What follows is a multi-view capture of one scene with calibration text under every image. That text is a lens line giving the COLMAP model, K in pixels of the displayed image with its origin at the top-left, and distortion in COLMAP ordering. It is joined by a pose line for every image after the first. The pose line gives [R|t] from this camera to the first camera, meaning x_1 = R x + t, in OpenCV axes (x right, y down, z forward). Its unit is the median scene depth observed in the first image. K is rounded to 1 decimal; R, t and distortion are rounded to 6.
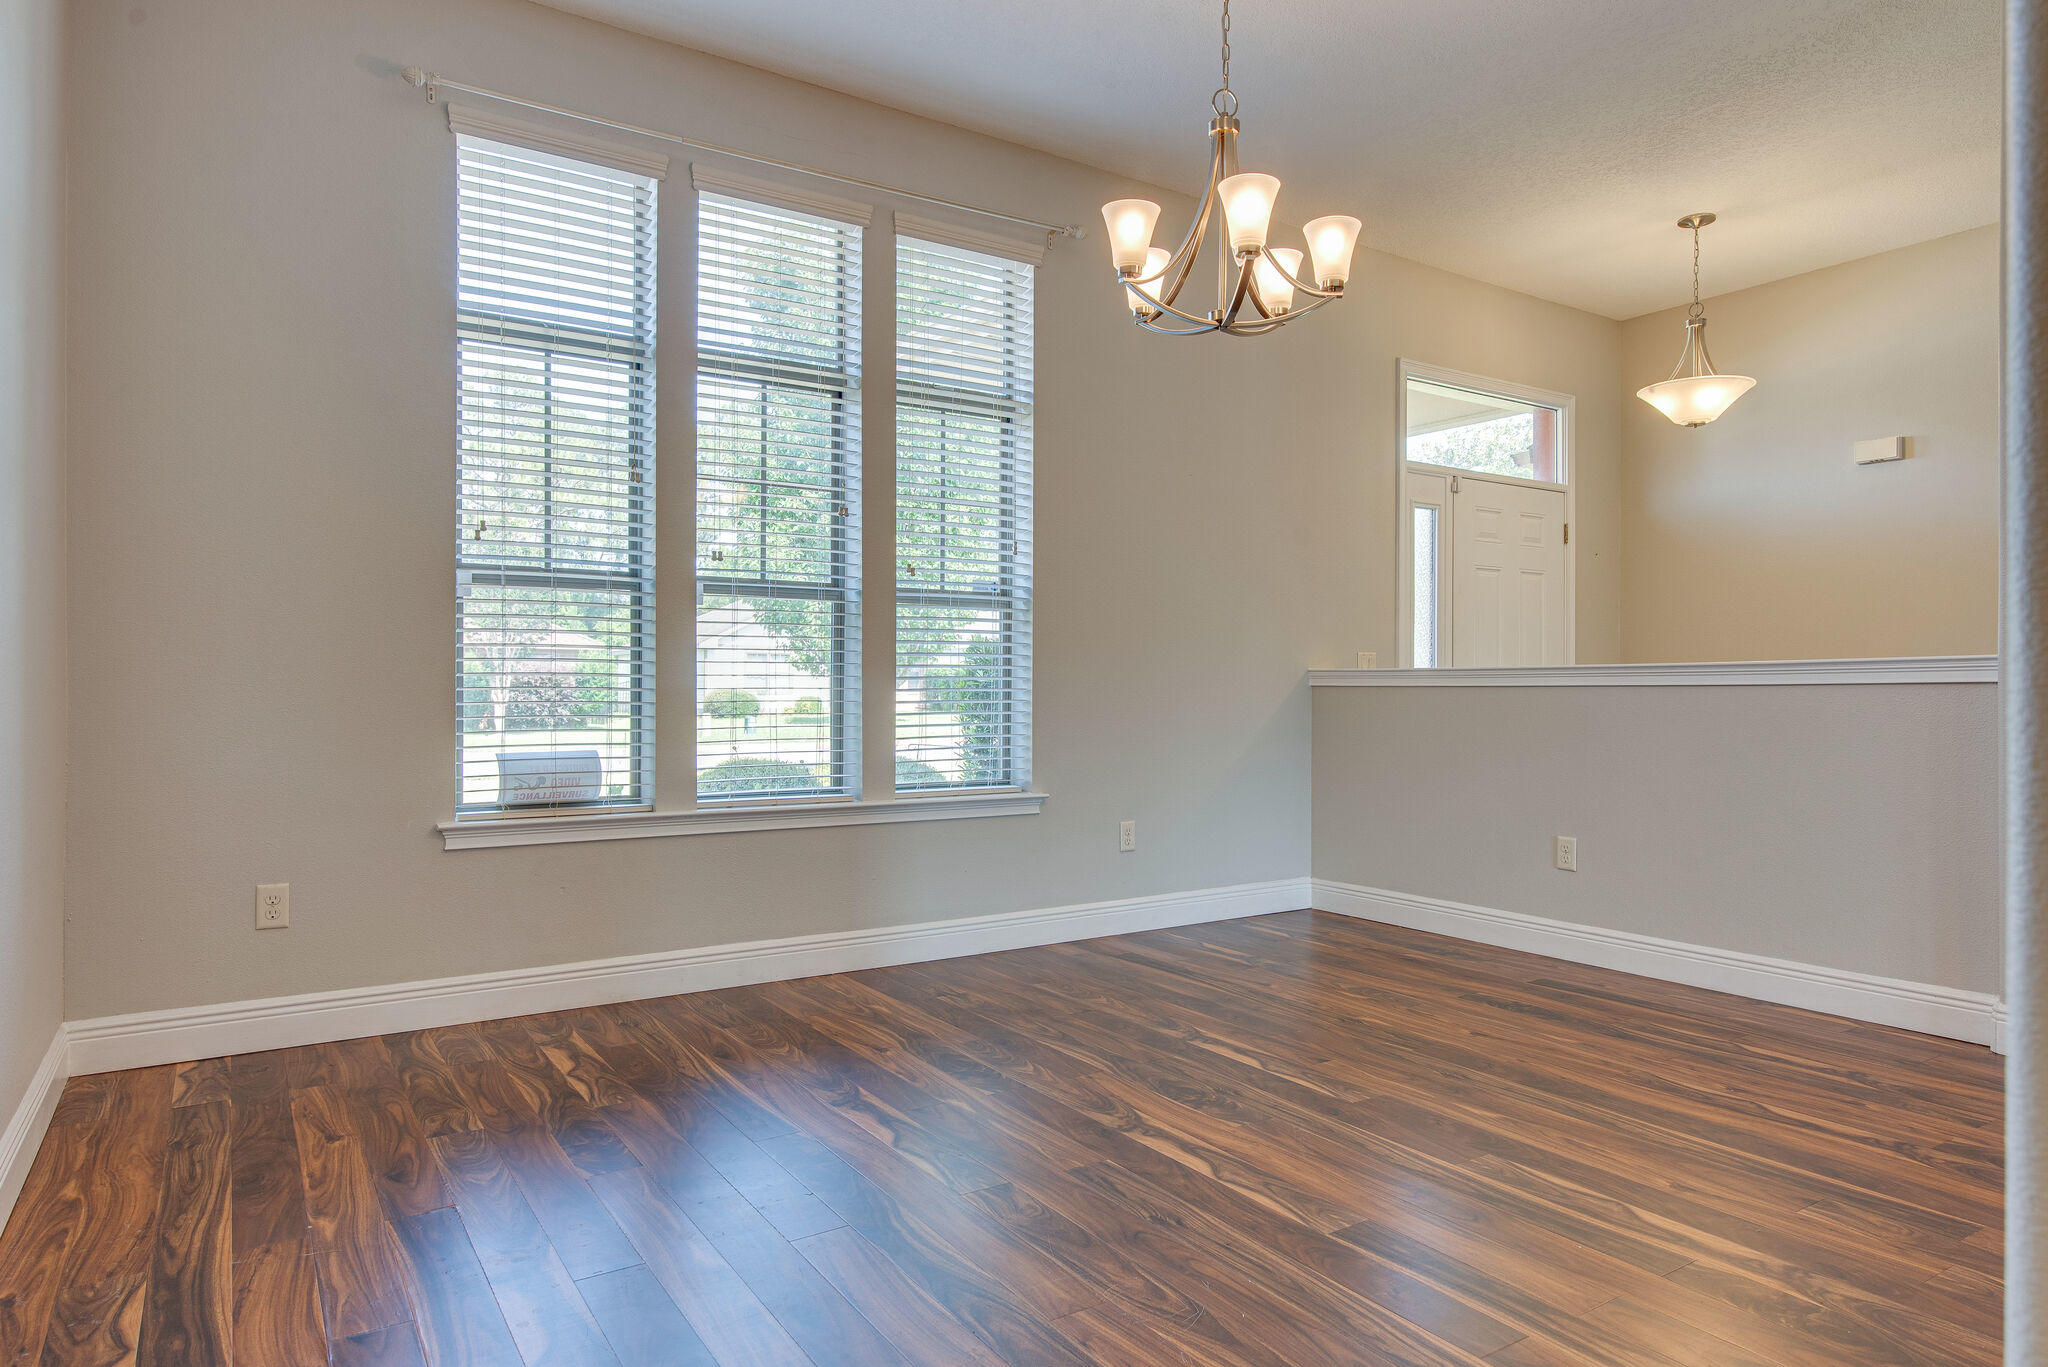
lens RADIAL K [[1175.1, 0, 1016.8], [0, 1175.1, 690.4], [0, 0, 1]] dist [-0.000614, -0.000444]
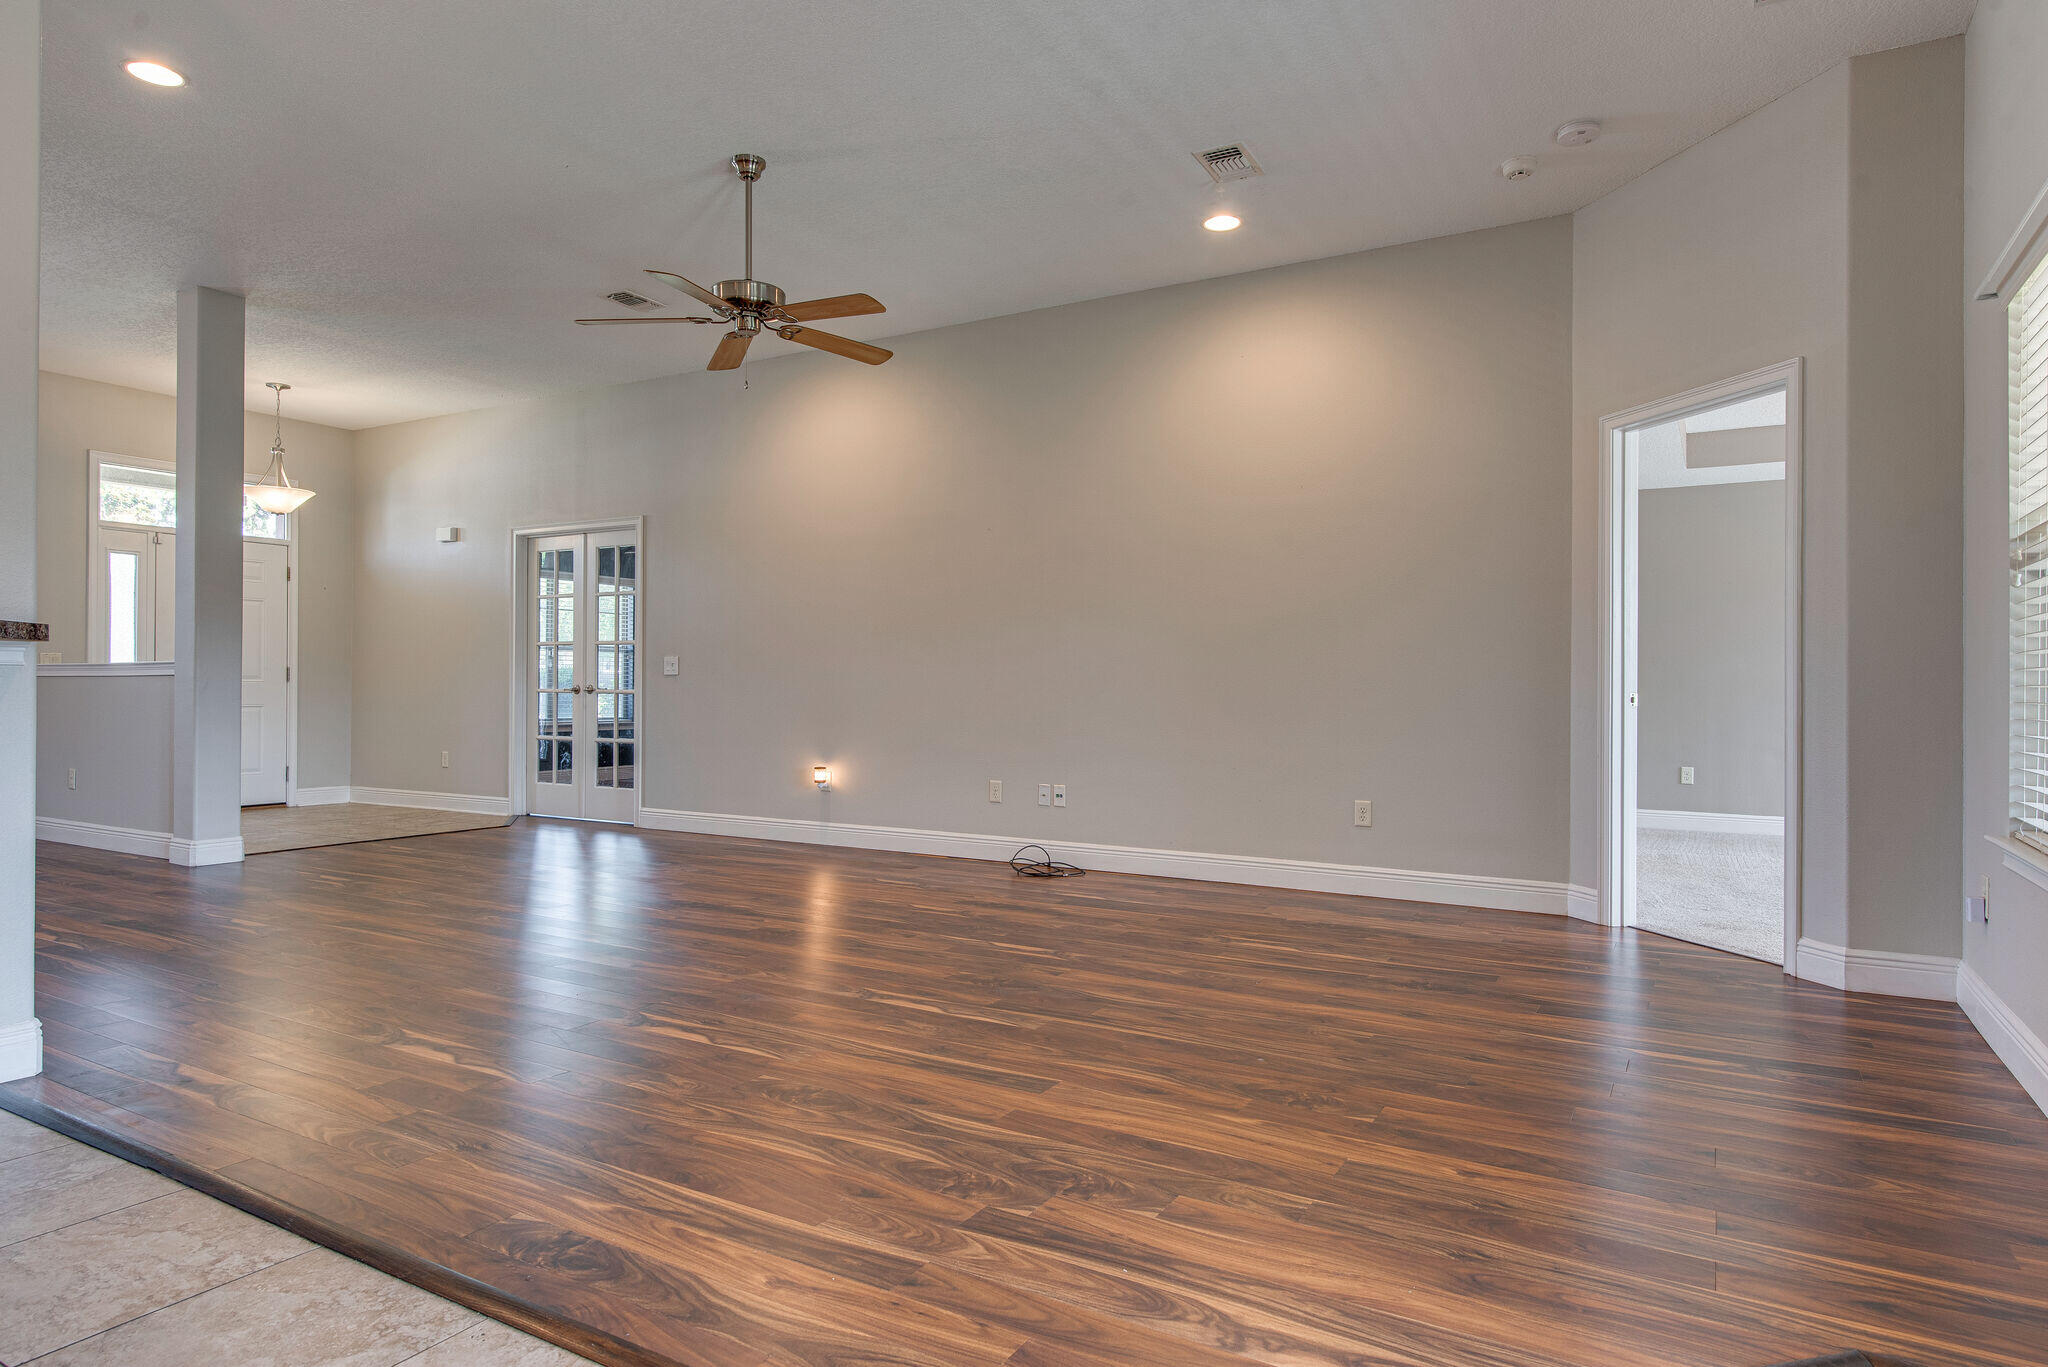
lens RADIAL K [[1175.1, 0, 1016.8], [0, 1175.1, 690.4], [0, 0, 1]] dist [-0.000614, -0.000444]
pose [[0.897459, 0.004772, 0.441072, 0.959569], [-0.007050, 0.999969, 0.003525, -0.000707], [-0.441041, -0.006273, 0.897465, -1.068473]]
